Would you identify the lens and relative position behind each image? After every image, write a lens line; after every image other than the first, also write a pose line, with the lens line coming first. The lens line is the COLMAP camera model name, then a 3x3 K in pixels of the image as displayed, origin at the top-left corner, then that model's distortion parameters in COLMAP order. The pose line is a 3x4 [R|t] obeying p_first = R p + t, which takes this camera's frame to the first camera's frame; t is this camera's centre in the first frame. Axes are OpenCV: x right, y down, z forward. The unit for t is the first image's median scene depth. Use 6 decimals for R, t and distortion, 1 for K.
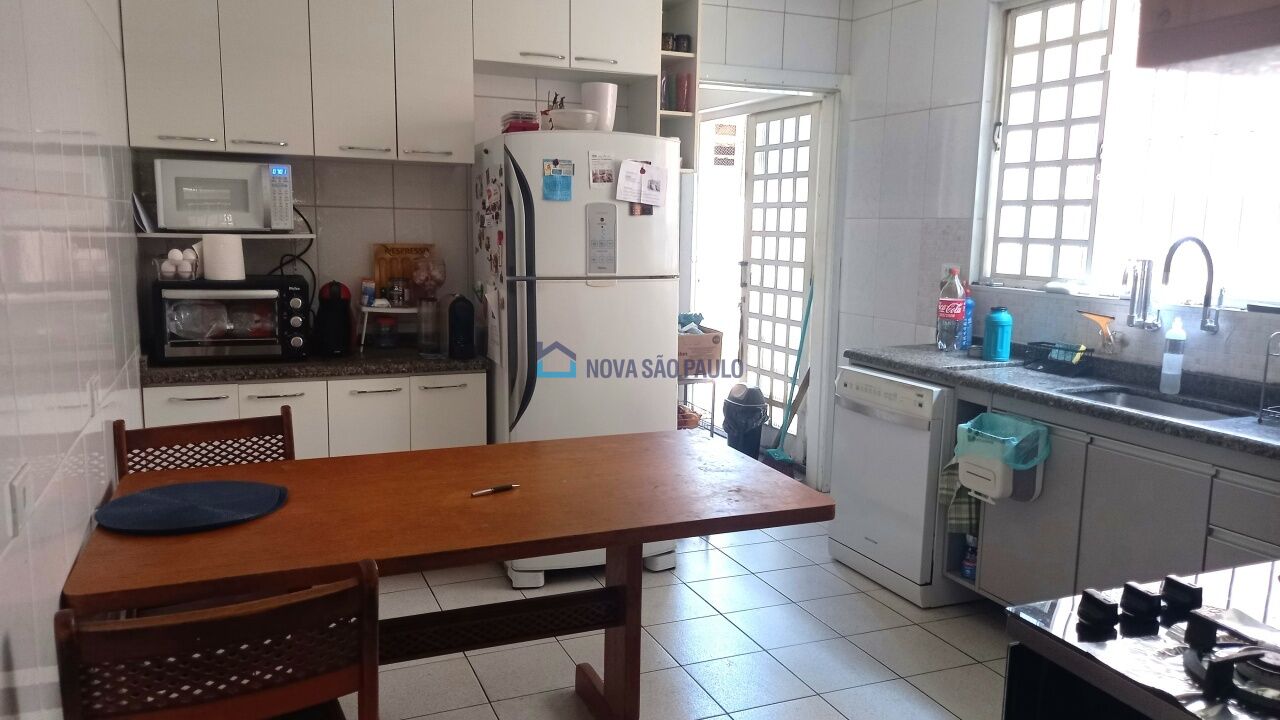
lens RADIAL K [[937.5, 0, 634.8], [0, 937.5, 356.9], [0, 0, 1]] dist [0.051063, -0.036345]
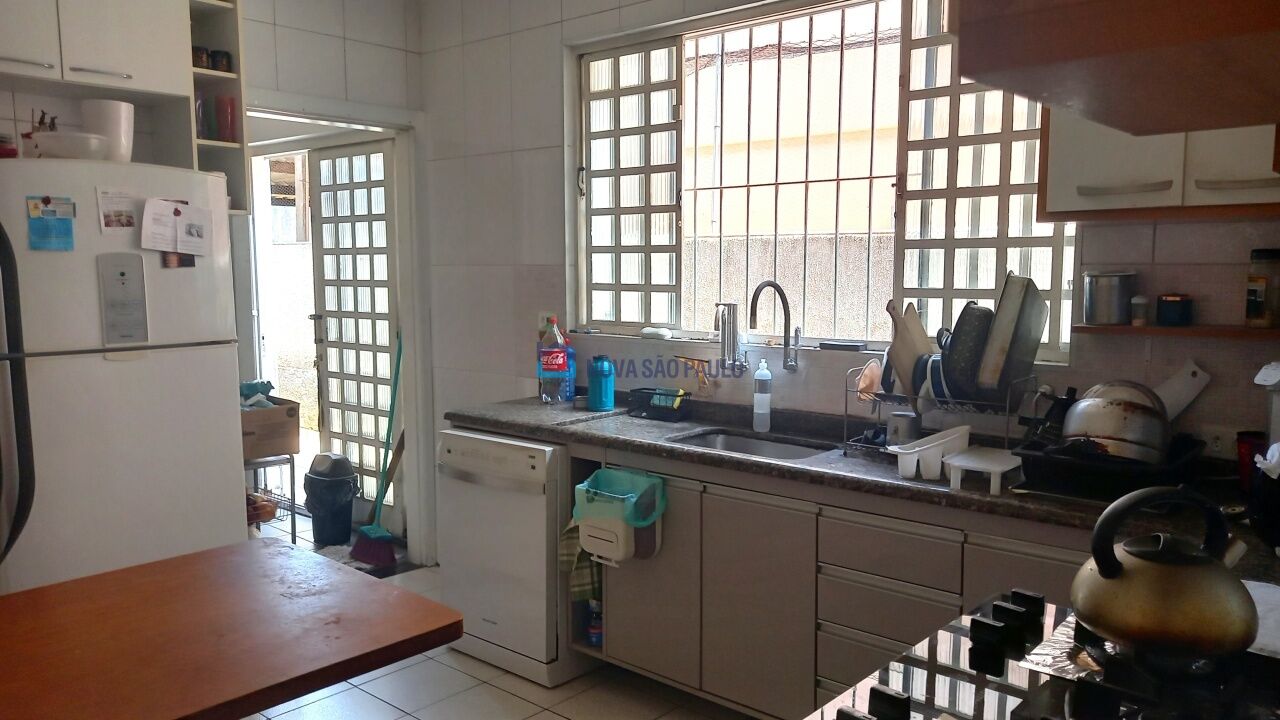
lens RADIAL K [[937.5, 0, 646.7], [0, 937.5, 356.9], [0, 0, 1]] dist [0.051063, -0.036345]
pose [[0.897534, -0.062334, 0.436517, 0.007170], [0.081035, 0.996414, -0.024330, -0.023264], [-0.433435, 0.057210, 0.899367, 0.107440]]
